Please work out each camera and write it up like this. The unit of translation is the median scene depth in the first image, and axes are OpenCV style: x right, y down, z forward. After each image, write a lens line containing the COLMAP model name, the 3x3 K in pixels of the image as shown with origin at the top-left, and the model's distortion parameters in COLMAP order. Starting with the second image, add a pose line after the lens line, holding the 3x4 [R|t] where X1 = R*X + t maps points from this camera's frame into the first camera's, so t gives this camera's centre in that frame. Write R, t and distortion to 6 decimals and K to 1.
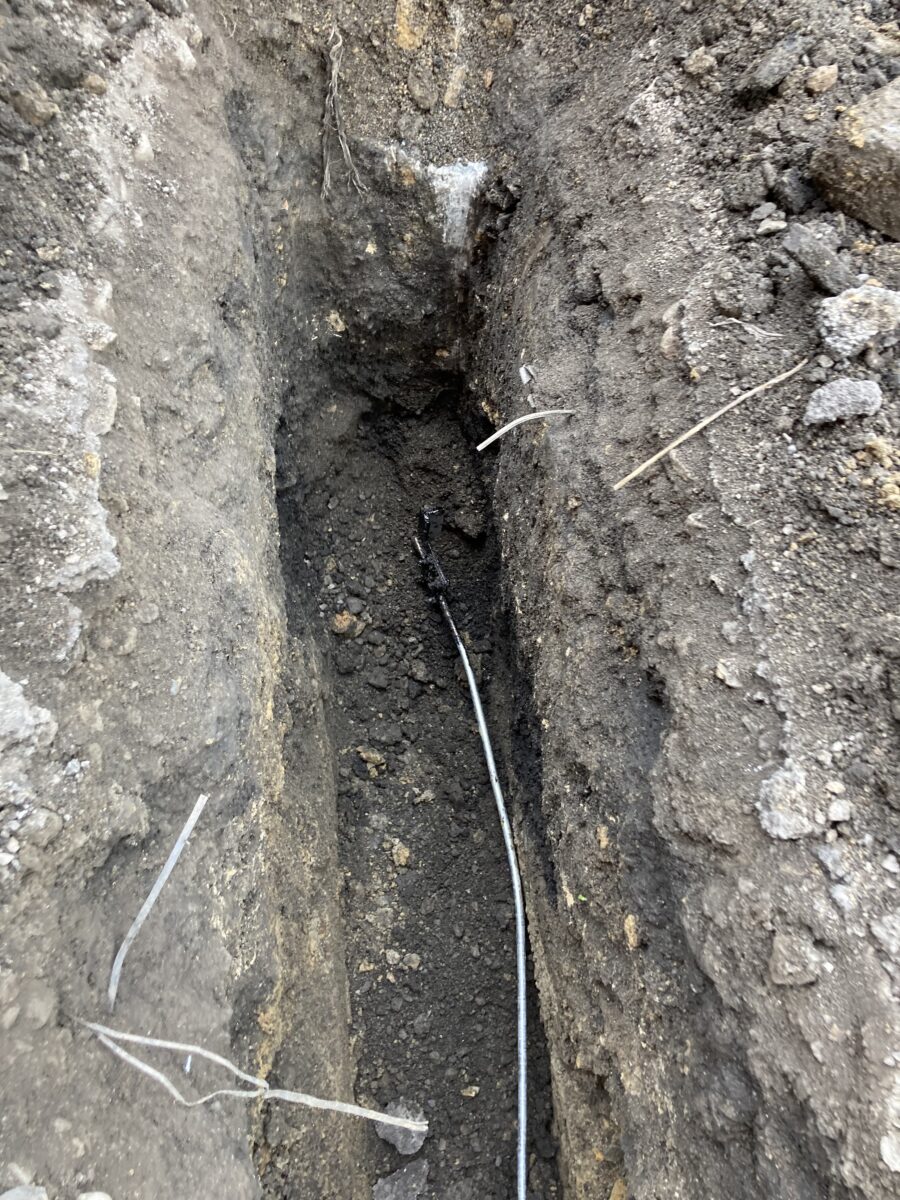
lens RADIAL K [[987.0, 0, 460.5], [0, 987.0, 607.7], [0, 0, 1]] dist [-0.015763, 0.025354]
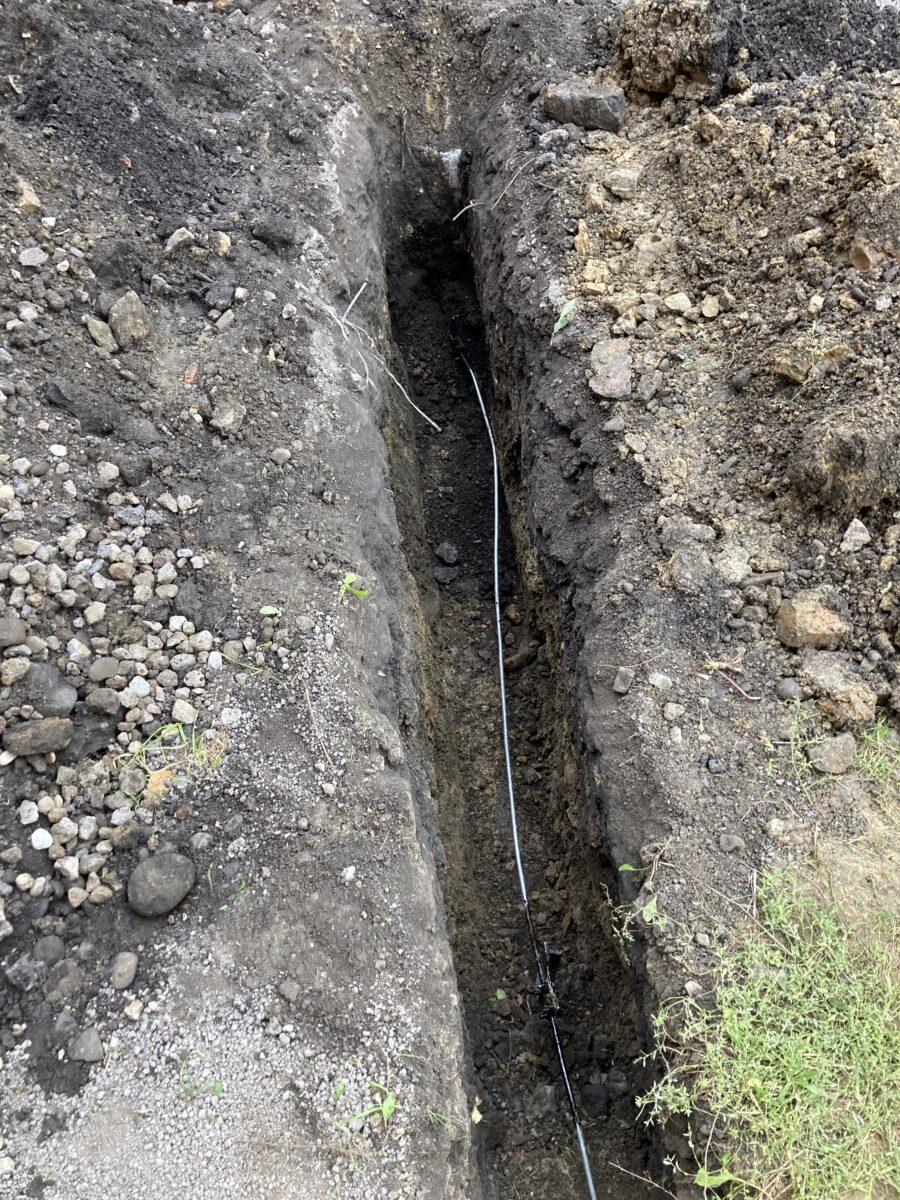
lens RADIAL K [[987.0, 0, 440.2], [0, 987.0, 594.6], [0, 0, 1]] dist [-0.015763, 0.025354]
pose [[0.990580, -0.054790, -0.125500, 0.239428], [0.026228, 0.975413, -0.218820, 1.322503], [0.134403, 0.213467, 0.967661, -1.350701]]
